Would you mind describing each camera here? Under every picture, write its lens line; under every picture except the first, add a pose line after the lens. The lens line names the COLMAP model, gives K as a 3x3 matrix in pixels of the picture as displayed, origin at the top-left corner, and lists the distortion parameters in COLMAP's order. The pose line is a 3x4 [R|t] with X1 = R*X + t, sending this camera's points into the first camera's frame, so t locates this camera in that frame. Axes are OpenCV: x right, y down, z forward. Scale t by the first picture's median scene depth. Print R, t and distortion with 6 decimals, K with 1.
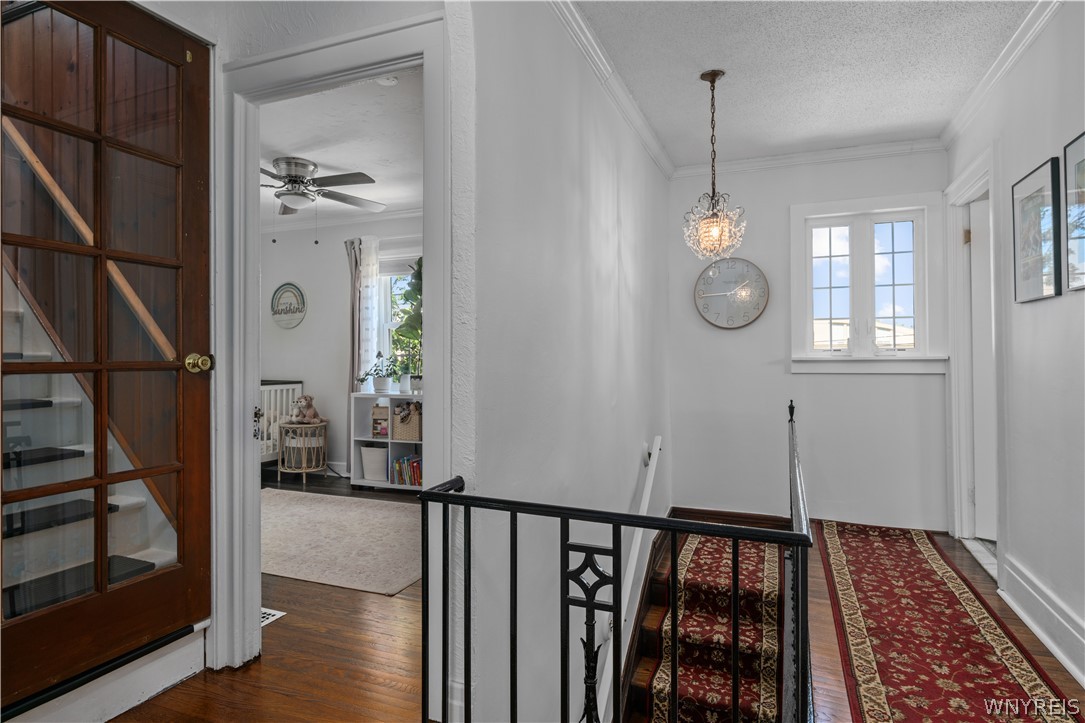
lens RADIAL K [[598.6, 0, 542.5], [0, 598.6, 361.5], [0, 0, 1]] dist [-0.002114, -0.000215]
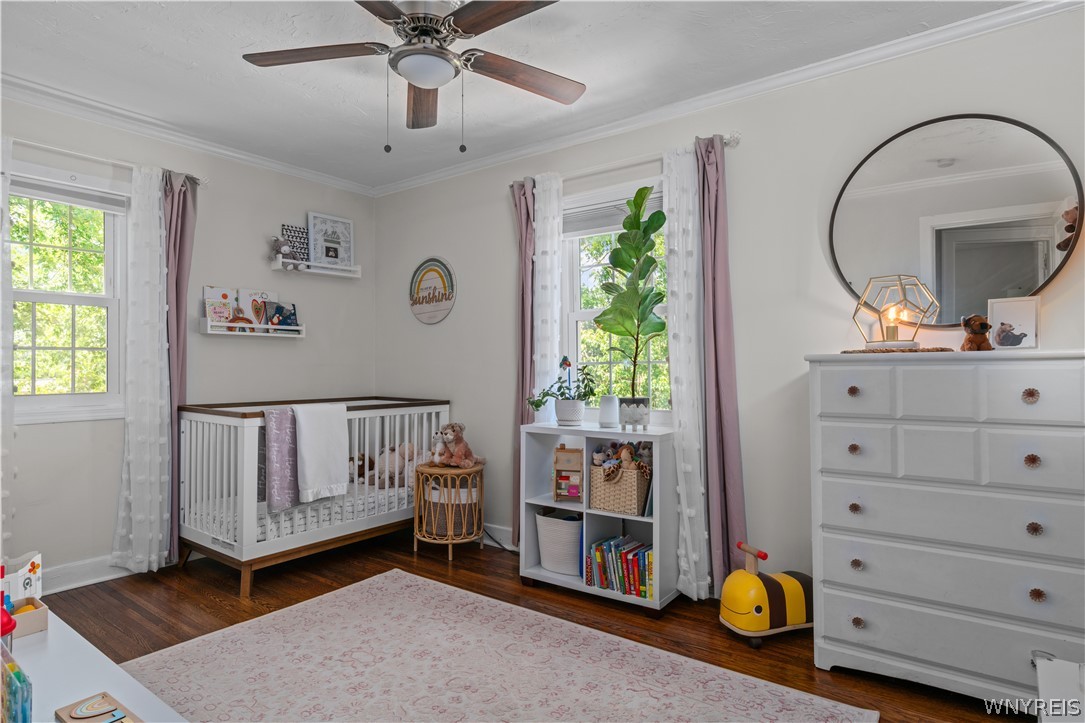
lens RADIAL K [[619.2, 0, 542.5], [0, 619.2, 361.5], [0, 0, 1]] dist [-0.000053, 0.000004]
pose [[0.967485, -0.000948, -0.252927, -0.137397], [-0.001285, 0.999962, -0.008665, -0.006642], [0.252926, 0.008709, 0.967446, 0.390869]]
